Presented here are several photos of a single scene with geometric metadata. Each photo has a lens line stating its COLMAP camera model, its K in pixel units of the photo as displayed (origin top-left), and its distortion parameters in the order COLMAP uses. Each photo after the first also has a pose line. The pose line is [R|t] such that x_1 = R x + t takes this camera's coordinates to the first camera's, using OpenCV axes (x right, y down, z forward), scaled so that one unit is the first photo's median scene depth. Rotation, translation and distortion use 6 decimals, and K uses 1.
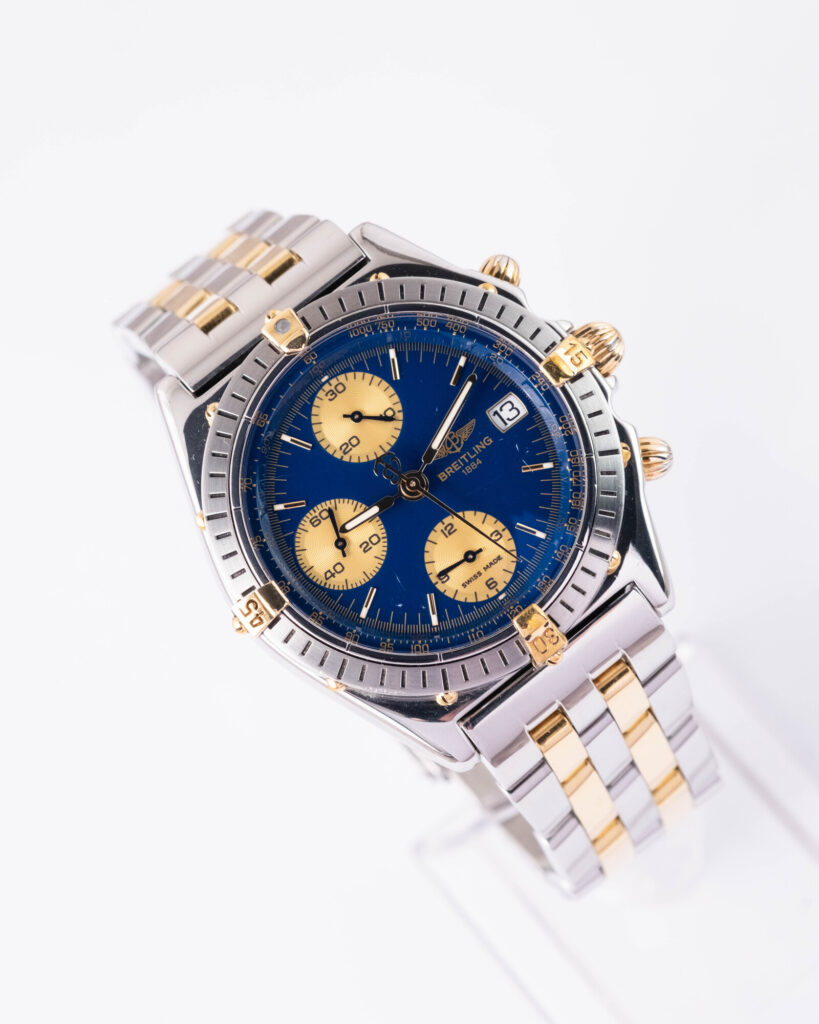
lens RADIAL K [[3671.8, 0, 409.5], [0, 3671.8, 512.0], [0, 0, 1]] dist [0.111453, 1.348985]
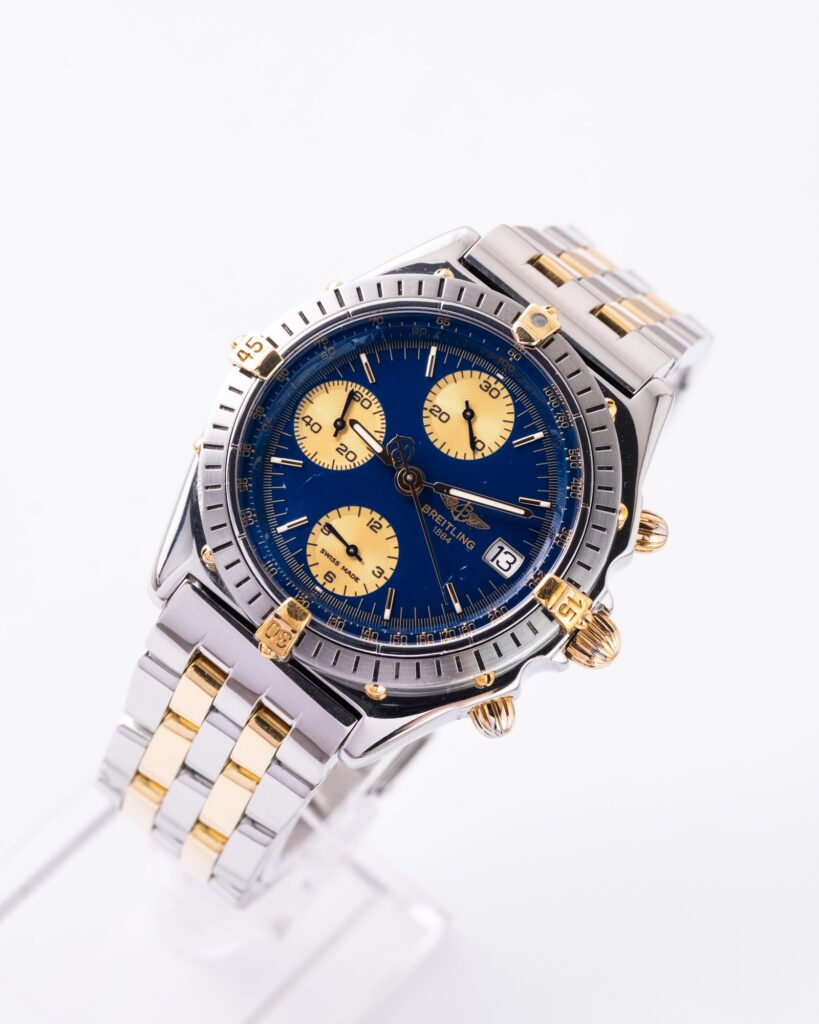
lens RADIAL K [[3671.8, 0, 409.5], [0, 3671.8, 512.0], [0, 0, 1]] dist [0.111453, 1.348985]
pose [[0.200332, 0.963058, -0.179960, 0.188666], [-0.969092, 0.221778, 0.108049, -0.112883], [0.143968, 0.152752, 0.977722, 0.024628]]
